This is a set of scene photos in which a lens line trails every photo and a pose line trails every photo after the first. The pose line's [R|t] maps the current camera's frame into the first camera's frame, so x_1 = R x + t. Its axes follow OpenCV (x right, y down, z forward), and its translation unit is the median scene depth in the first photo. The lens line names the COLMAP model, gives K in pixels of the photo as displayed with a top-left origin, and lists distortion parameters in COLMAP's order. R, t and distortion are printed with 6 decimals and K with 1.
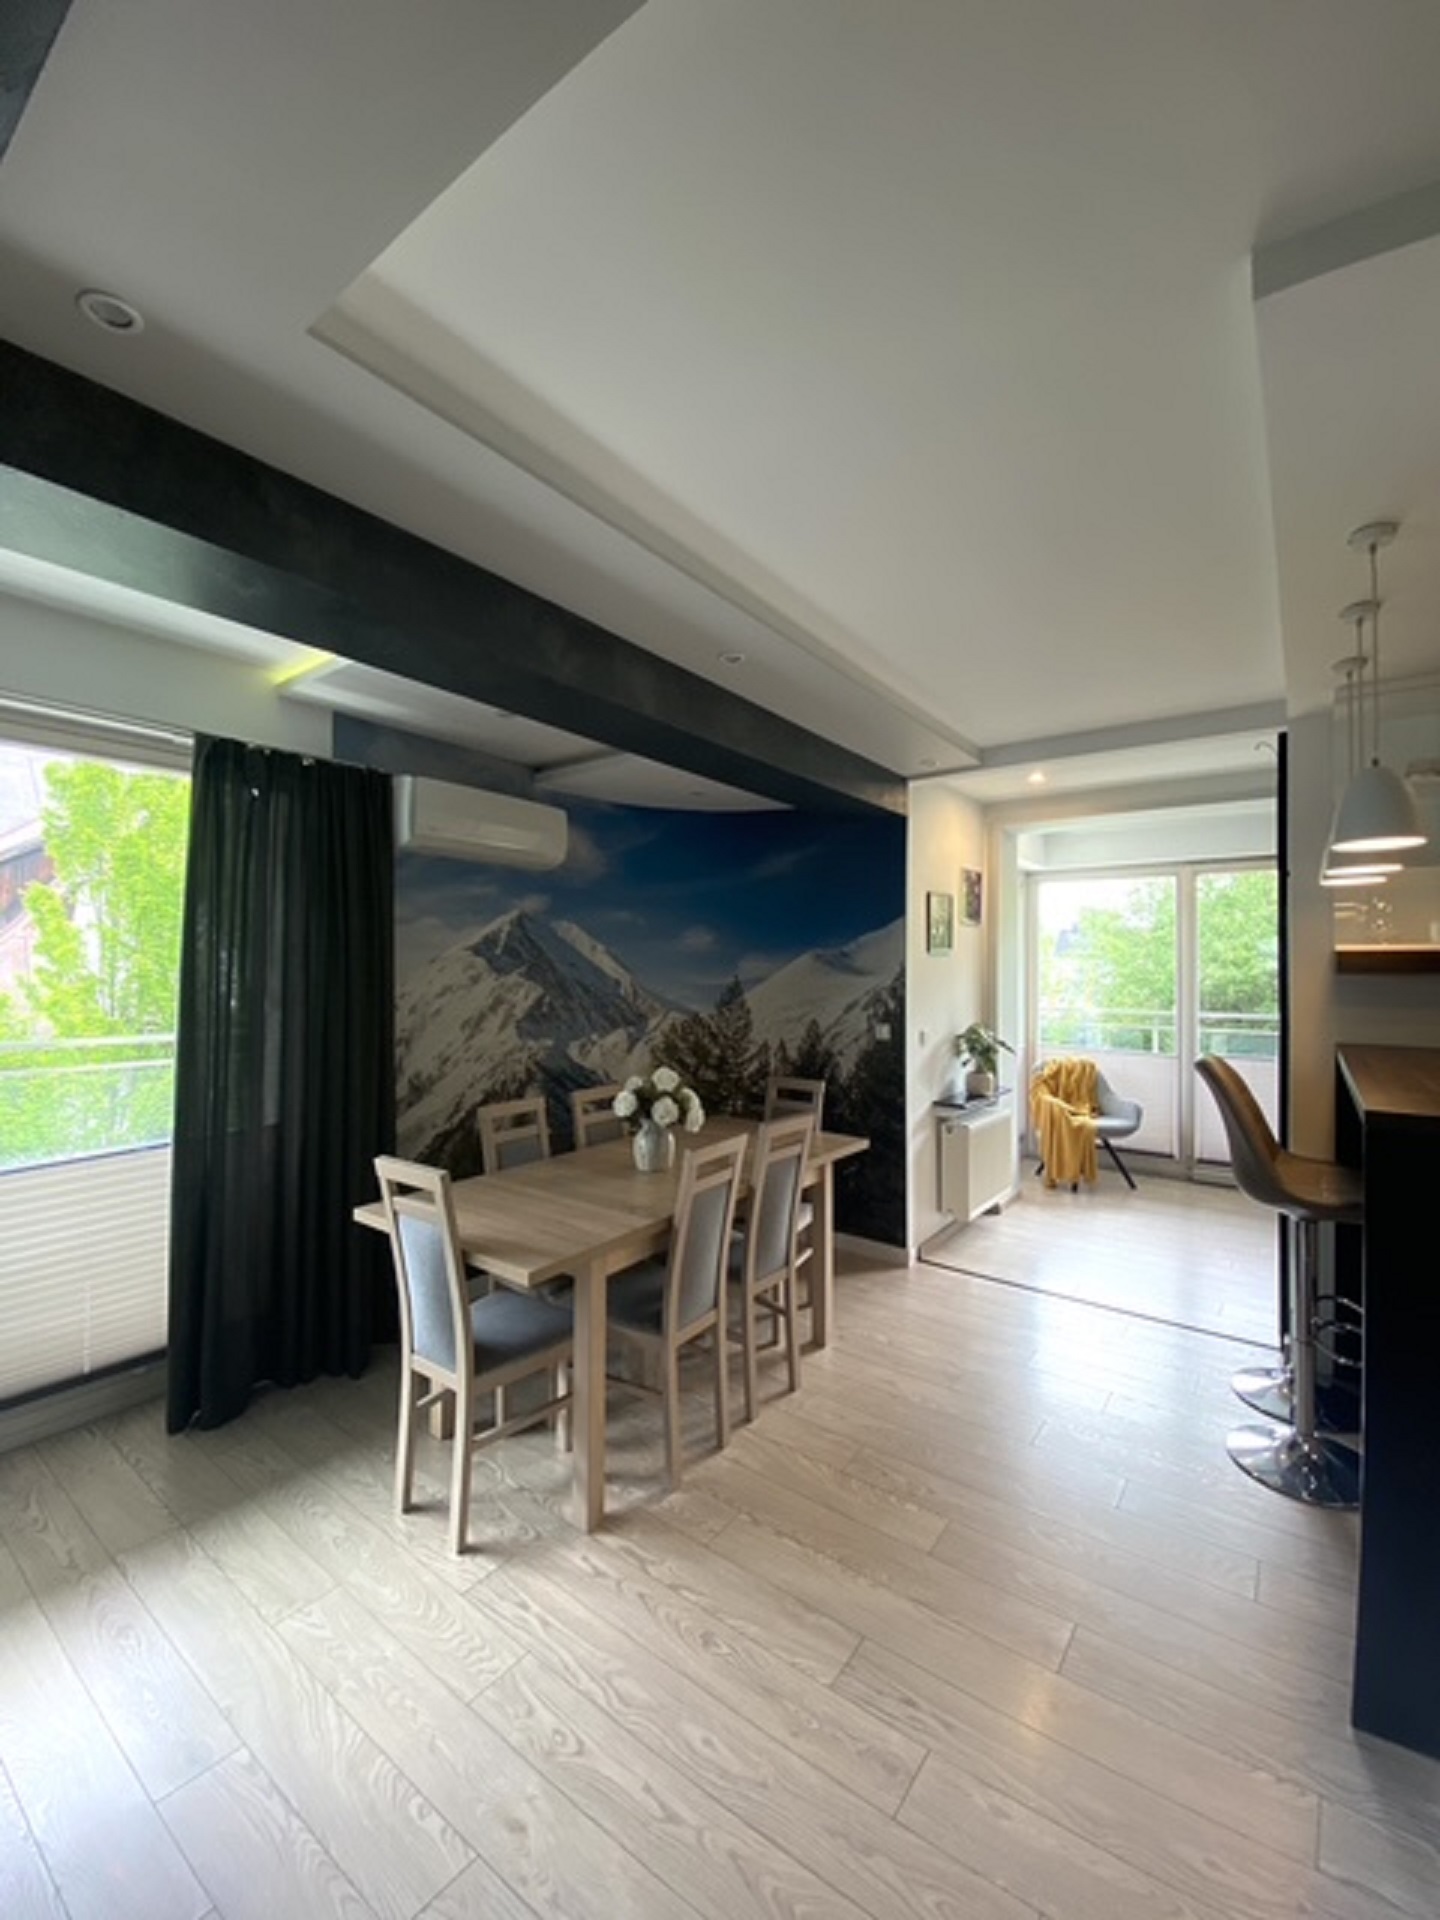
lens RADIAL K [[773.8, 0, 722.5], [0, 773.8, 957.0], [0, 0, 1]] dist [0.039006, -0.029372]
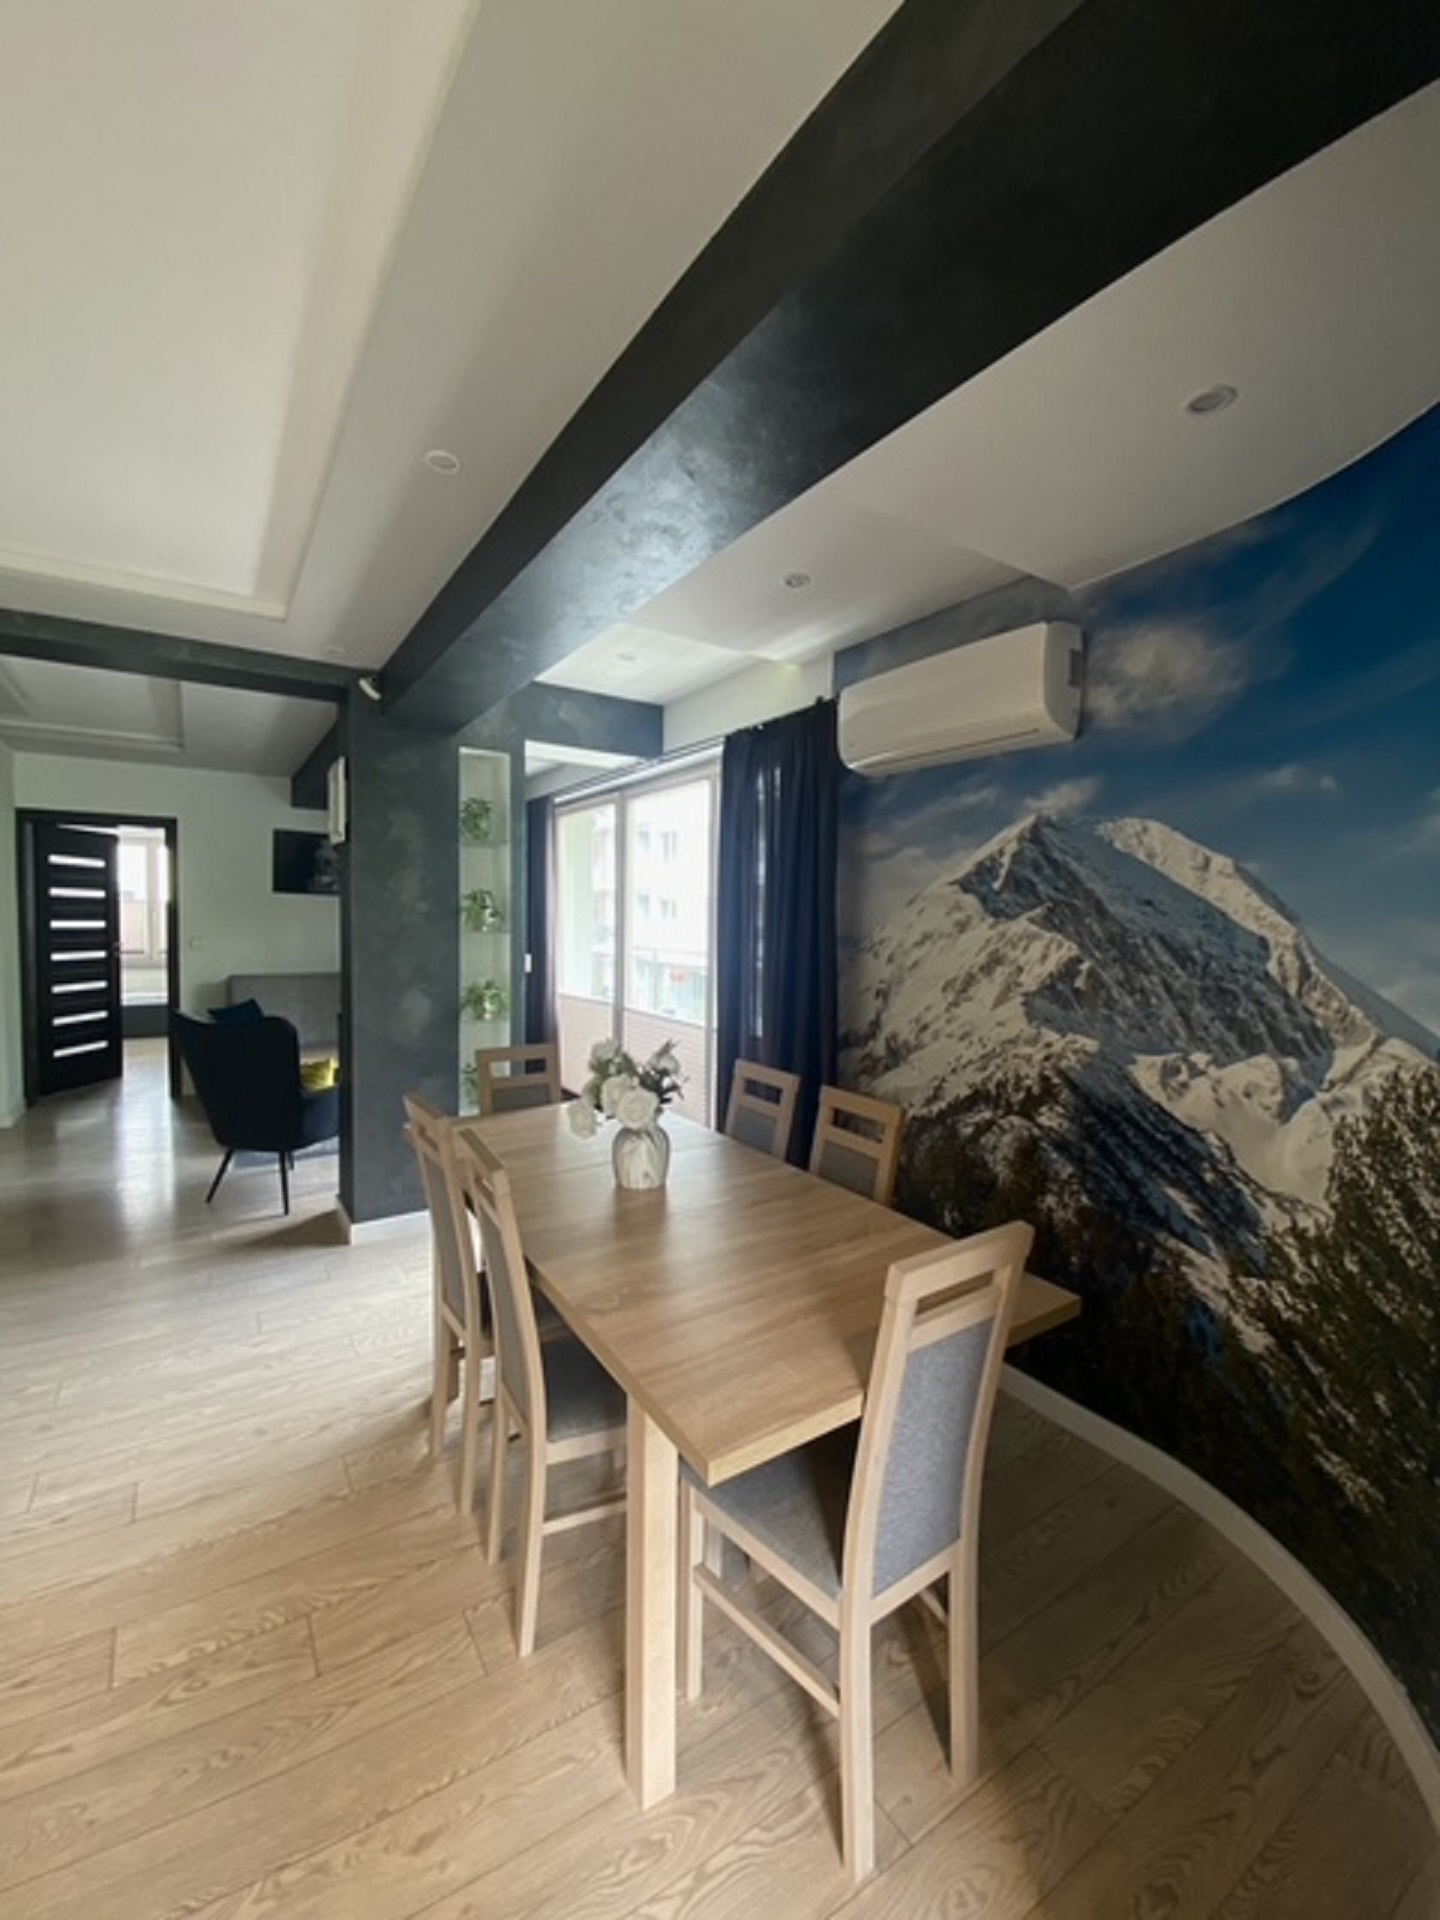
lens RADIAL K [[773.8, 0, 722.5], [0, 773.8, 957.0], [0, 0, 1]] dist [0.039006, -0.029372]
pose [[-0.341955, 0.039176, -0.938899, 0.409134], [-0.007019, 0.998996, 0.044241, 0.026366], [0.939690, 0.021719, -0.341337, 0.988071]]
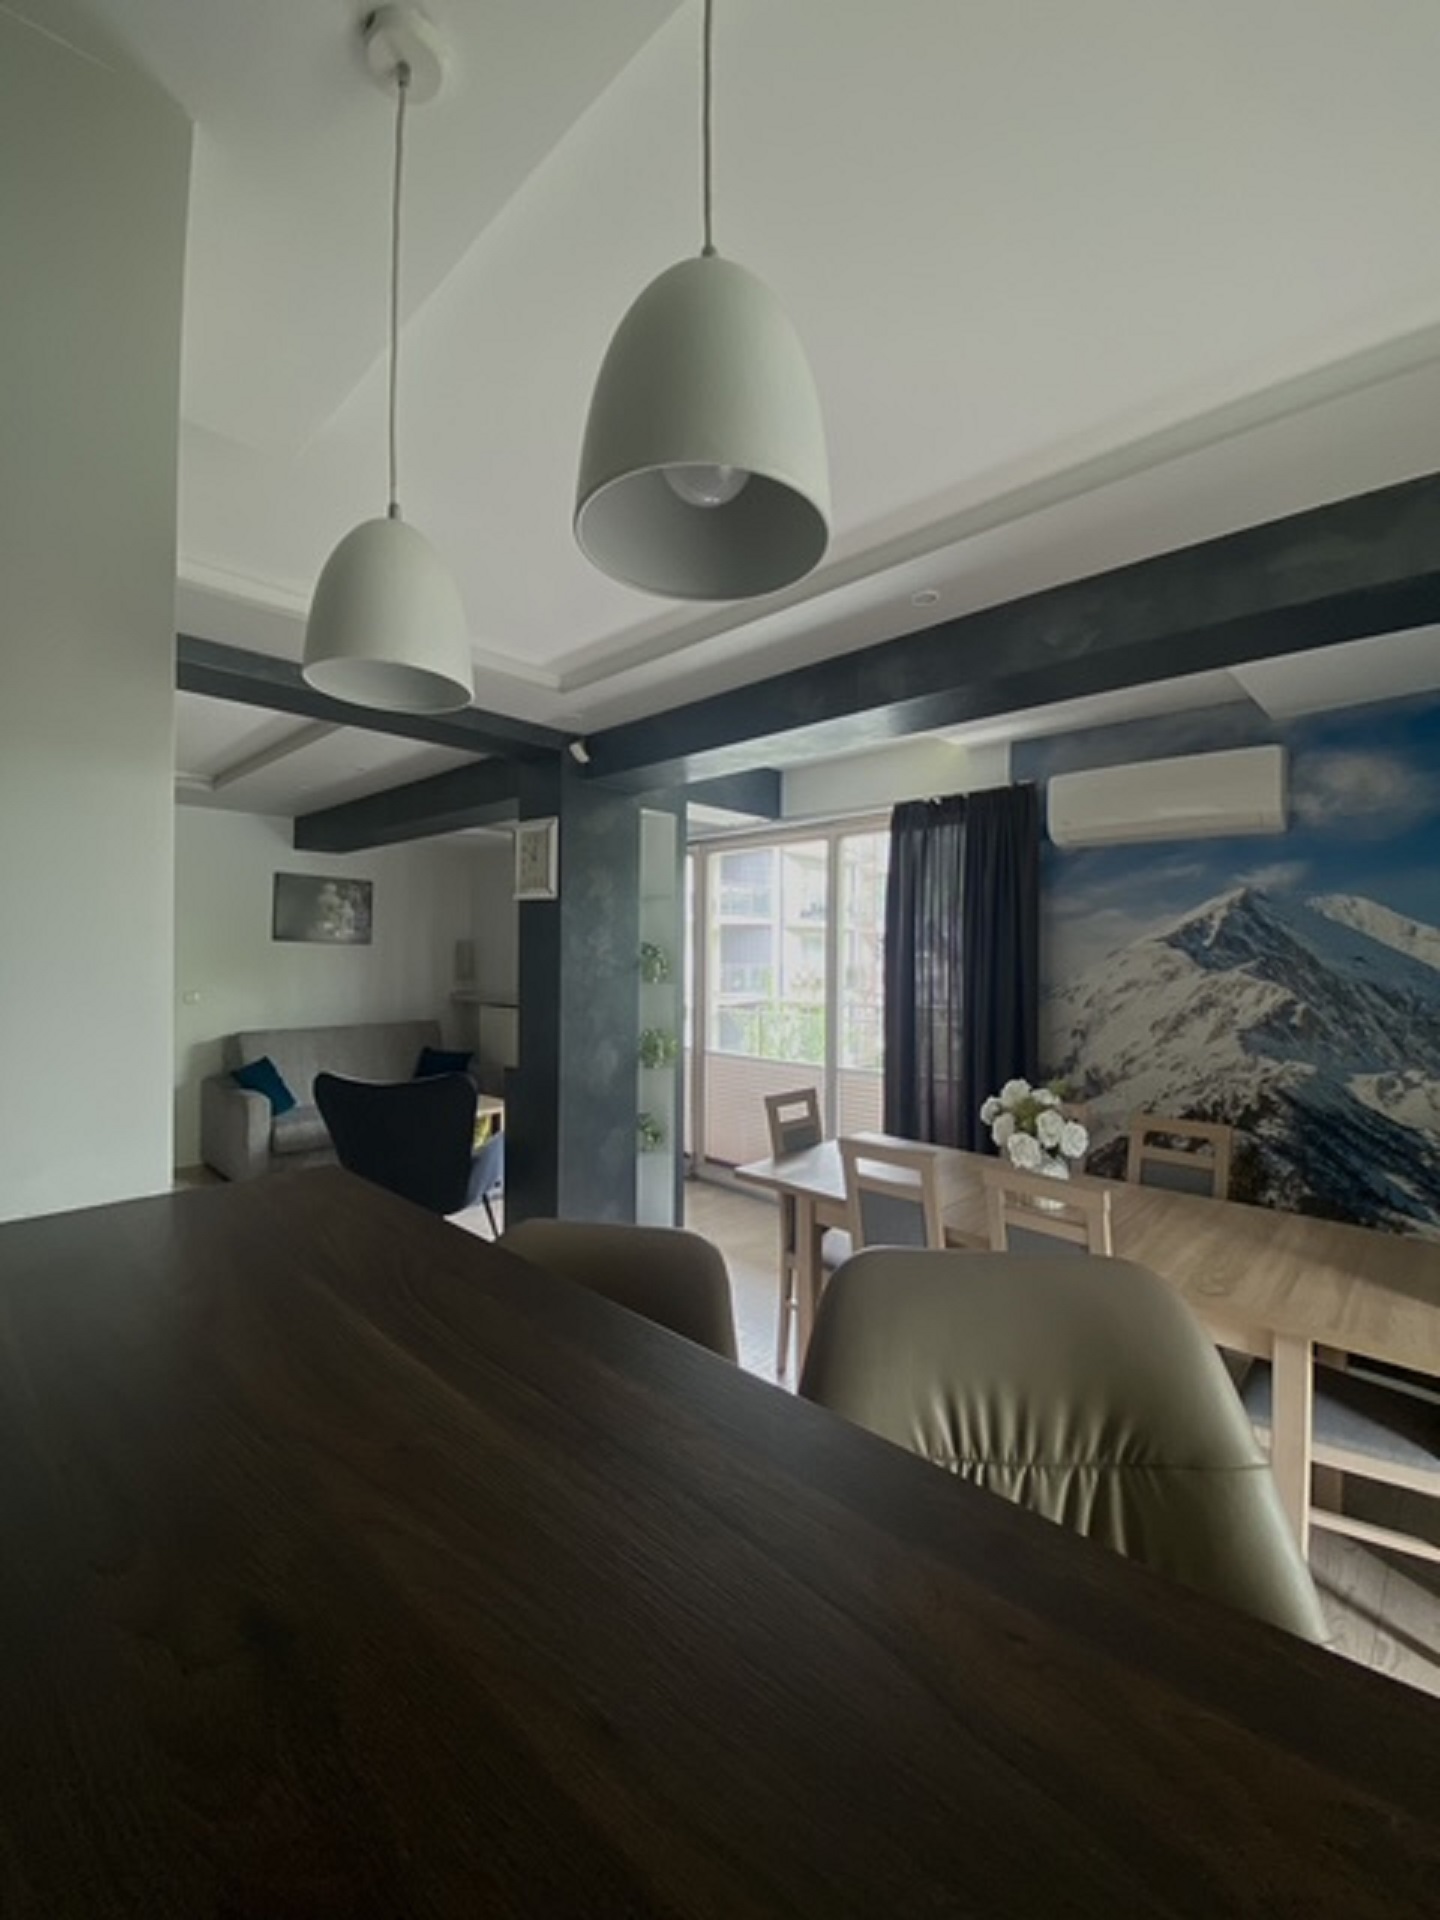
lens RADIAL K [[801.3, 0, 726.9], [0, 801.3, 956.0], [0, 0, 1]] dist [-0.002412, -0.000355]
pose [[-0.133775, -0.000394, -0.991012, 0.607826], [0.005775, 0.999983, -0.001177, 0.005312], [0.990995, -0.005880, -0.133770, 0.597053]]
